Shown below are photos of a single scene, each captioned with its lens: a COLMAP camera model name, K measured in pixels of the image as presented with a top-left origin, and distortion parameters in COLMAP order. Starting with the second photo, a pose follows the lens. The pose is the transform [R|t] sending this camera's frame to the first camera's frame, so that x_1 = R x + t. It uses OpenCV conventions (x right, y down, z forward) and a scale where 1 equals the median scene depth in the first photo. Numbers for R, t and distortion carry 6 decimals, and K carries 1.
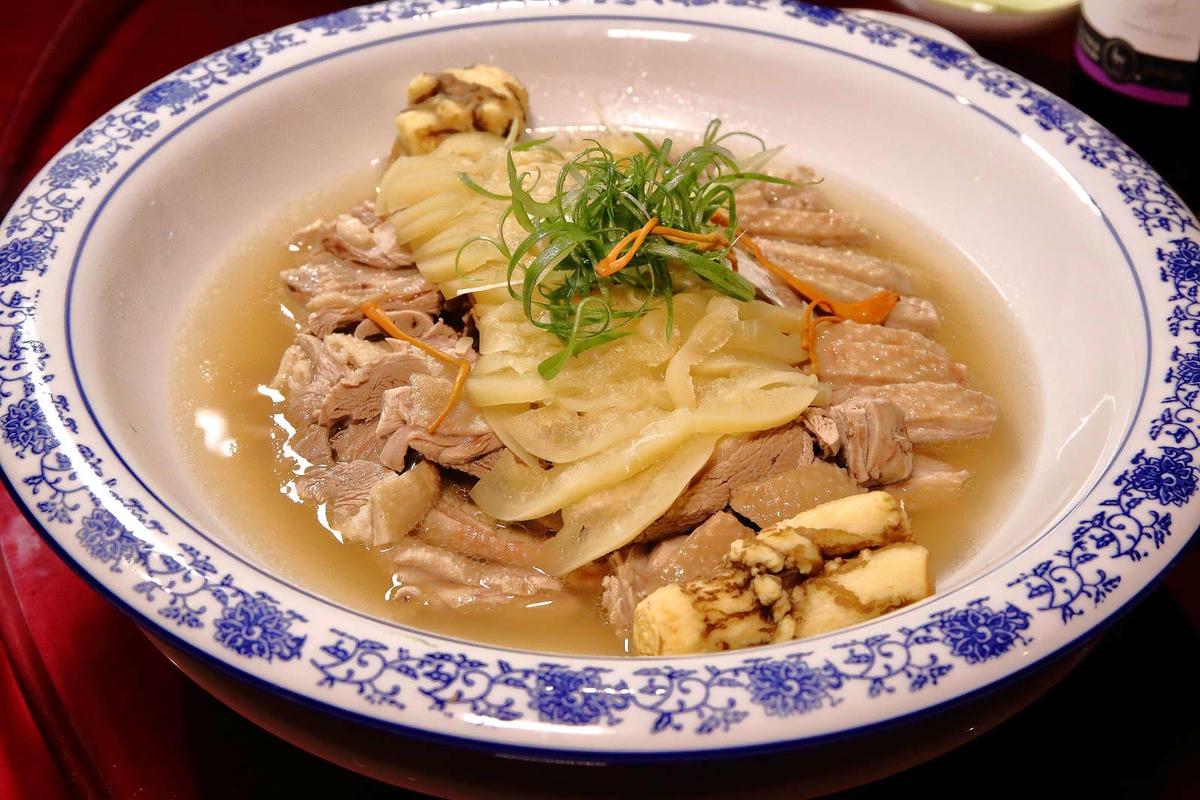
lens RADIAL K [[1993.0, 0, 600.0], [0, 1993.0, 400.0], [0, 0, 1]] dist [0.041757, 0.167073]
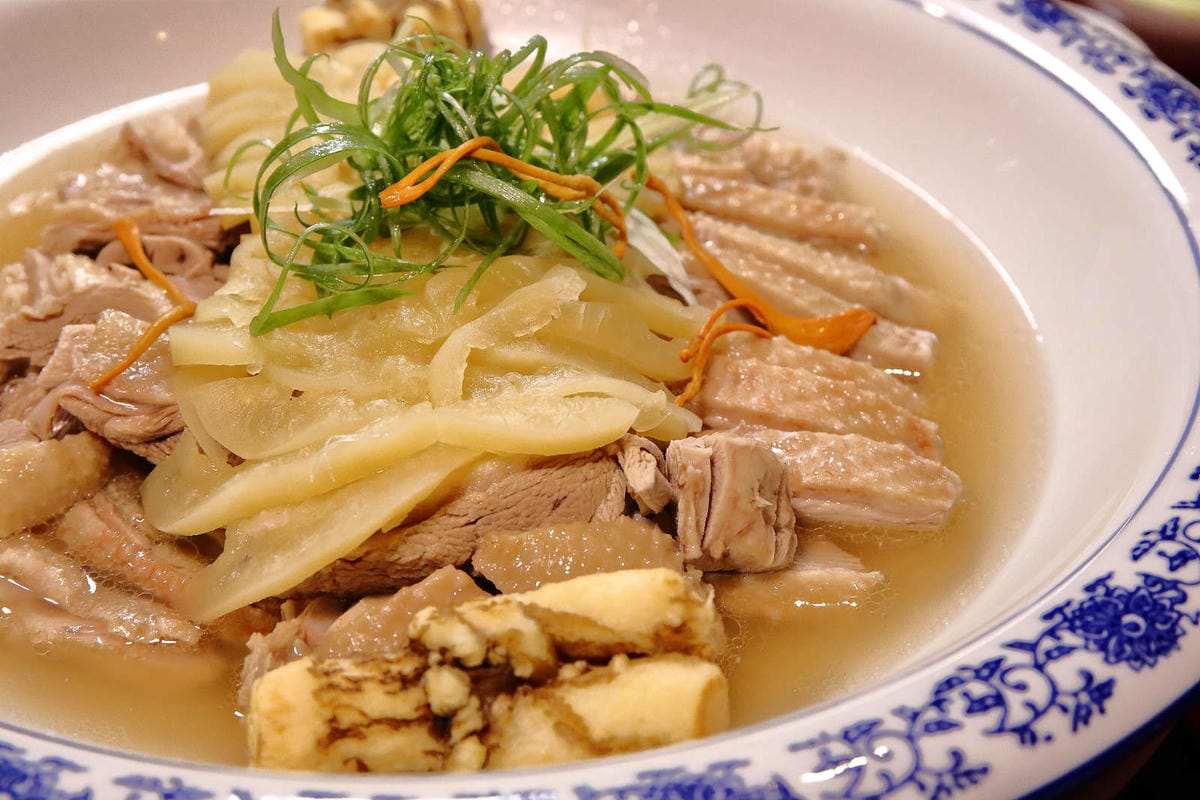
lens RADIAL K [[1993.0, 0, 600.0], [0, 1993.0, 400.0], [0, 0, 1]] dist [0.041757, 0.167073]
pose [[0.971851, 0.143248, -0.187043, 0.229708], [-0.152535, 0.987636, -0.036168, 0.018803], [0.179550, 0.063681, 0.981686, 0.369254]]
